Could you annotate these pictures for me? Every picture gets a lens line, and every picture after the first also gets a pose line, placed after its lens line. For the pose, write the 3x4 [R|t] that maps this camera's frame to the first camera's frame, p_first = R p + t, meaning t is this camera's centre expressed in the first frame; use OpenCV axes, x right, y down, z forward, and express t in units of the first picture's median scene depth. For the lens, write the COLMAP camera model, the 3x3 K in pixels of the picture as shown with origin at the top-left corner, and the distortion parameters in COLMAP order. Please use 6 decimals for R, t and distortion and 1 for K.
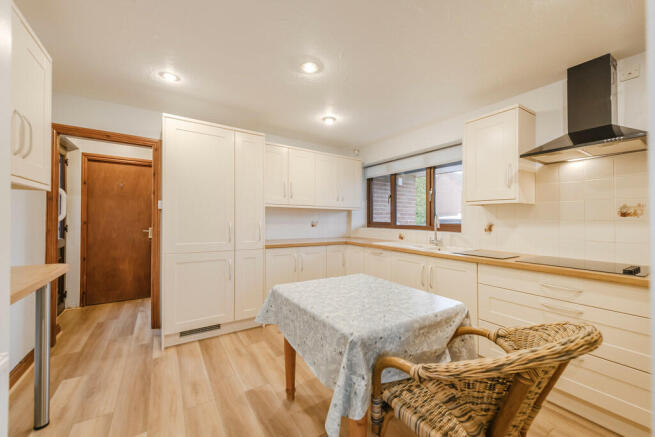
lens RADIAL K [[259.0, 0, 327.5], [0, 259.0, 218.5], [0, 0, 1]] dist [0.002146, 0.000094]
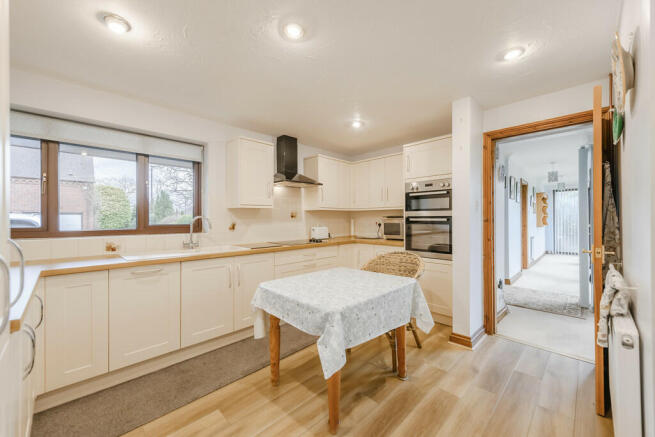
lens RADIAL K [[259.0, 0, 327.5], [0, 259.0, 218.5], [0, 0, 1]] dist [0.002146, 0.000094]
pose [[-0.206086, -0.010736, 0.978475, -0.582872], [-0.001760, 0.999942, 0.010601, -0.014160], [-0.978532, 0.000463, -0.206093, 0.719804]]
